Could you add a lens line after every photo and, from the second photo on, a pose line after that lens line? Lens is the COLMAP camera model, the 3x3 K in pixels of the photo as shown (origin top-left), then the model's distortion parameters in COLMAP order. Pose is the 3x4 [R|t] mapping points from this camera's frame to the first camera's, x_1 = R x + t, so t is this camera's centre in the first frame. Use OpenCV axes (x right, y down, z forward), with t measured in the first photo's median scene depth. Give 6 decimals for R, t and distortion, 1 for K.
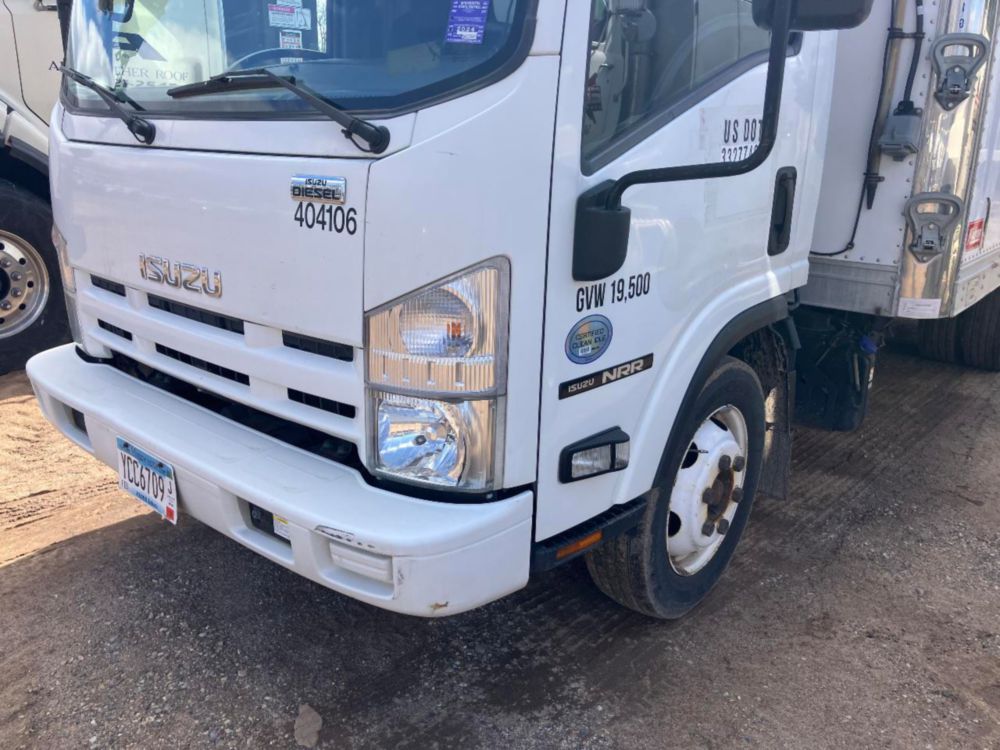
lens RADIAL K [[830.1, 0, 493.3], [0, 830.1, 385.6], [0, 0, 1]] dist [0.029136, -0.029641]
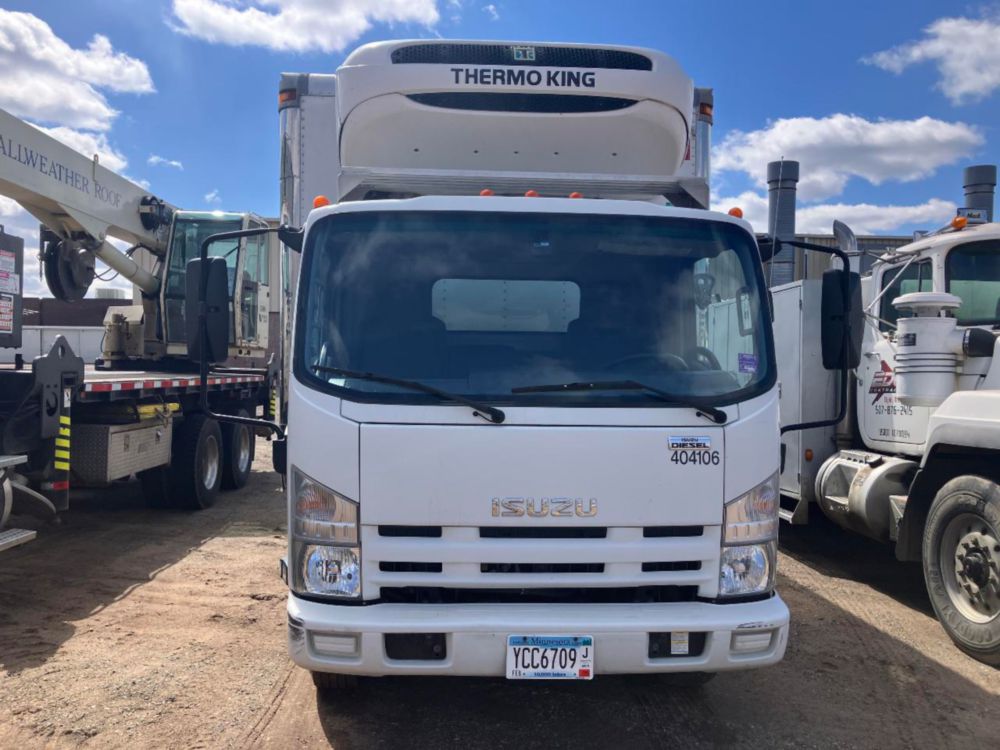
lens RADIAL K [[830.1, 0, 494.1], [0, 830.1, 378.0], [0, 0, 1]] dist [0.029136, -0.029641]
pose [[0.702579, -0.013469, 0.711478, -1.493265], [0.211065, 0.958774, -0.190274, -0.091008], [-0.679584, 0.283851, 0.676458, -0.009896]]
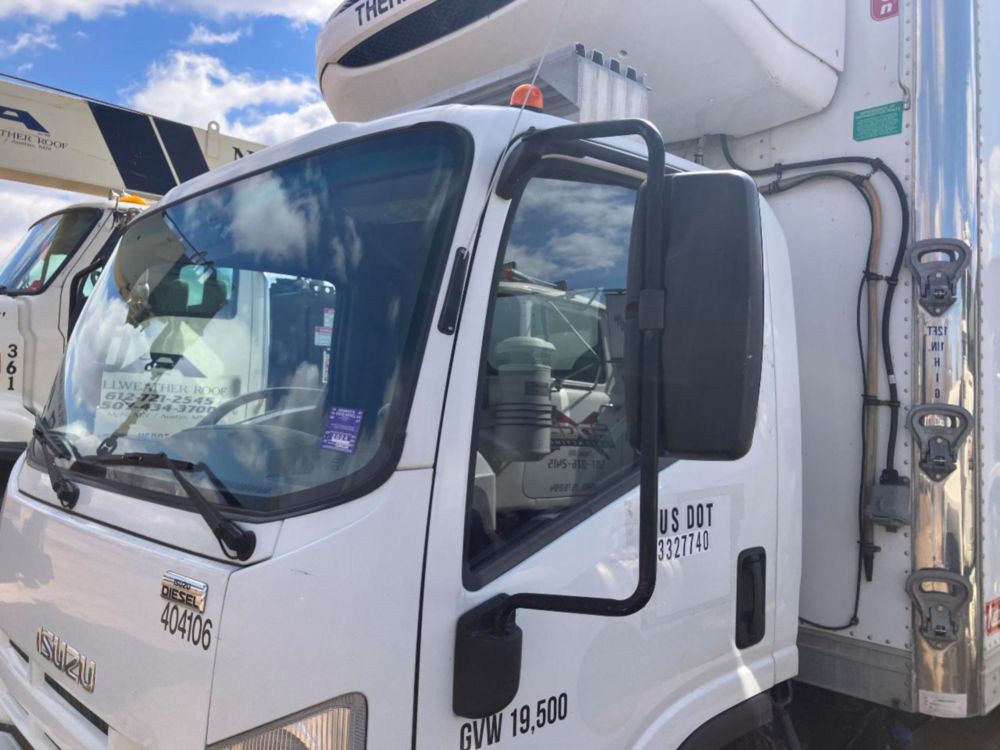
lens RADIAL K [[830.1, 0, 515.0], [0, 830.1, 358.3], [0, 0, 1]] dist [0.029136, -0.029641]
pose [[0.997479, 0.012422, -0.069867, 0.165313], [-0.036188, 0.935963, -0.350233, -0.136126], [0.061042, 0.351879, 0.934053, 0.075083]]
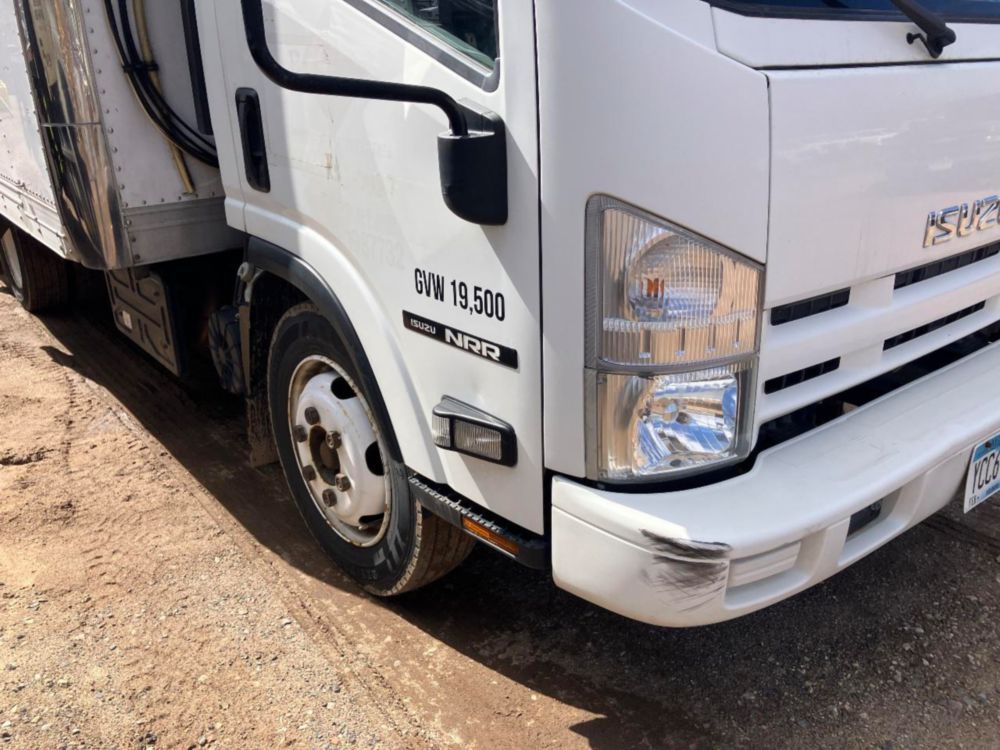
lens RADIAL K [[830.1, 0, 495.2], [0, 830.1, 386.6], [0, 0, 1]] dist [0.029136, -0.029641]
pose [[0.178125, -0.389908, 0.903462, -1.267865], [0.317577, 0.891793, 0.322259, -0.396759], [-0.931352, 0.229517, 0.282677, 1.242783]]
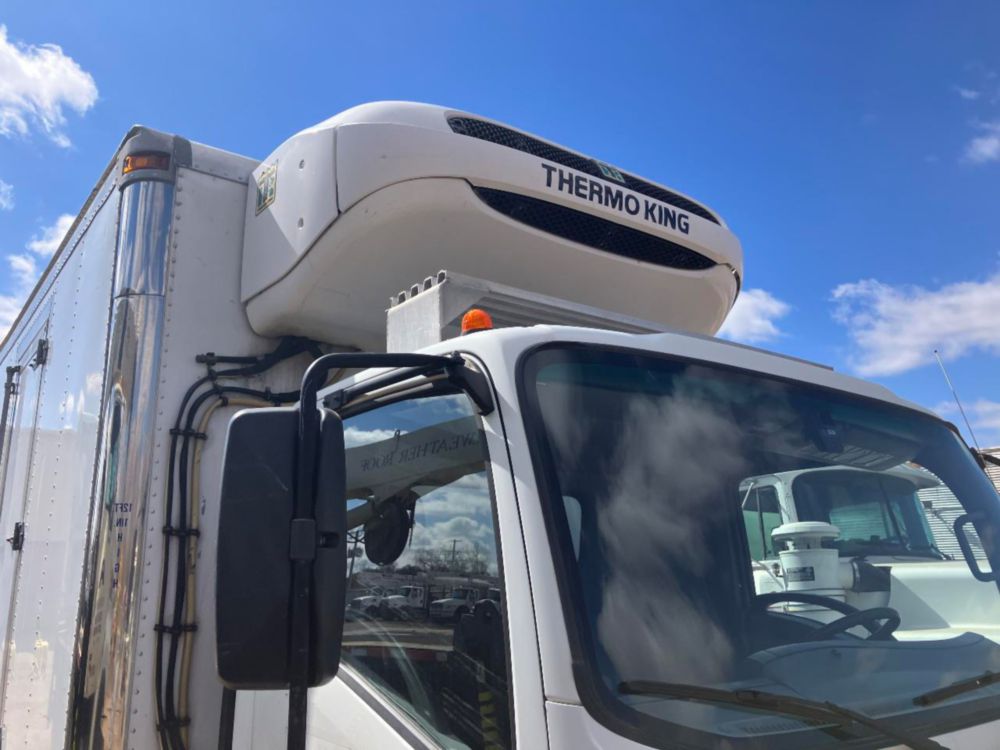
lens RADIAL K [[830.1, 0, 491.9], [0, 830.1, 351.1], [0, 0, 1]] dist [0.029136, -0.029641]
pose [[0.200294, 0.255650, 0.945794, -1.321855], [0.313473, 0.897887, -0.309085, -0.536491], [-0.928233, 0.358388, 0.099702, 1.187759]]
